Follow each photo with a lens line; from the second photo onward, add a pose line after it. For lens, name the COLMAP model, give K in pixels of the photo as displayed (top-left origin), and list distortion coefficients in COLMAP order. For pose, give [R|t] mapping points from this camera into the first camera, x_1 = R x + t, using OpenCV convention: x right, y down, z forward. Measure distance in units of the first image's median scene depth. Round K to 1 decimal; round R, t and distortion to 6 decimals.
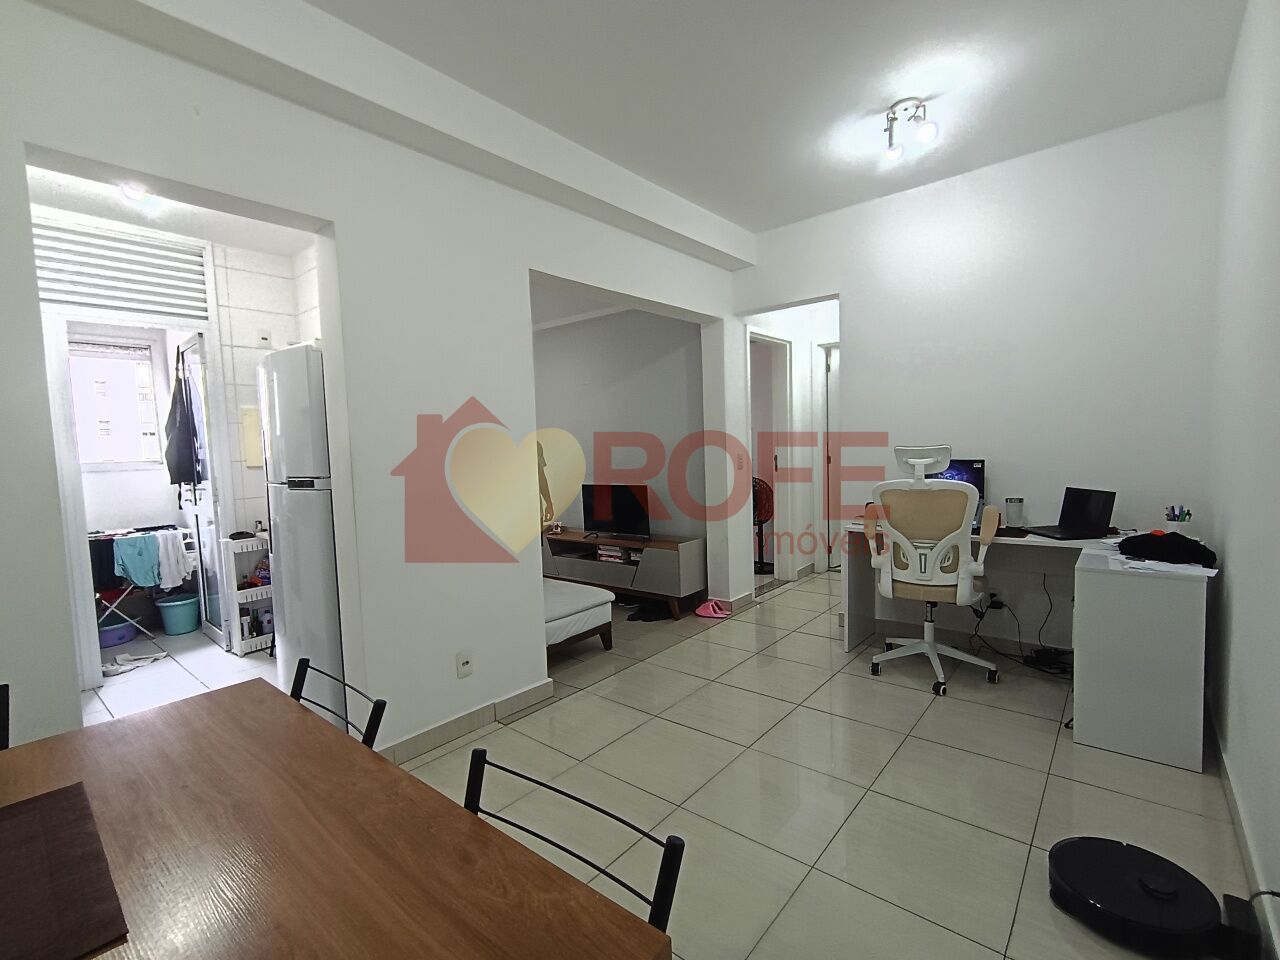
lens RADIAL K [[586.4, 0, 639.2], [0, 586.4, 483.8], [0, 0, 1]] dist [0.000300, 0.000285]
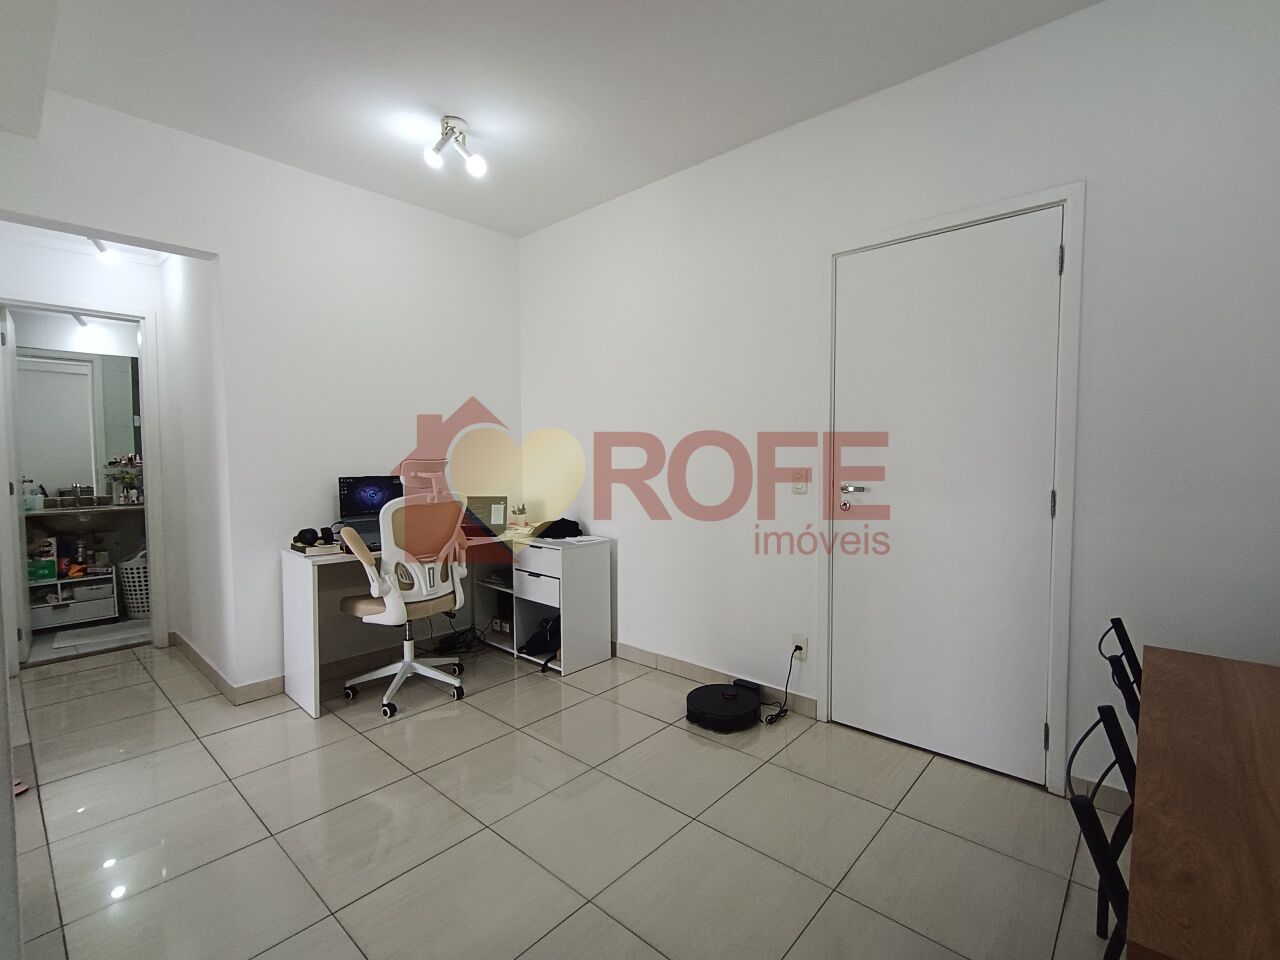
lens RADIAL K [[586.4, 0, 639.2], [0, 586.4, 483.8], [0, 0, 1]] dist [0.000300, 0.000285]
pose [[0.032177, -0.014122, 0.999382, -0.499145], [0.070013, 0.997476, 0.011841, -0.010649], [-0.997027, 0.069589, 0.033085, 0.602422]]
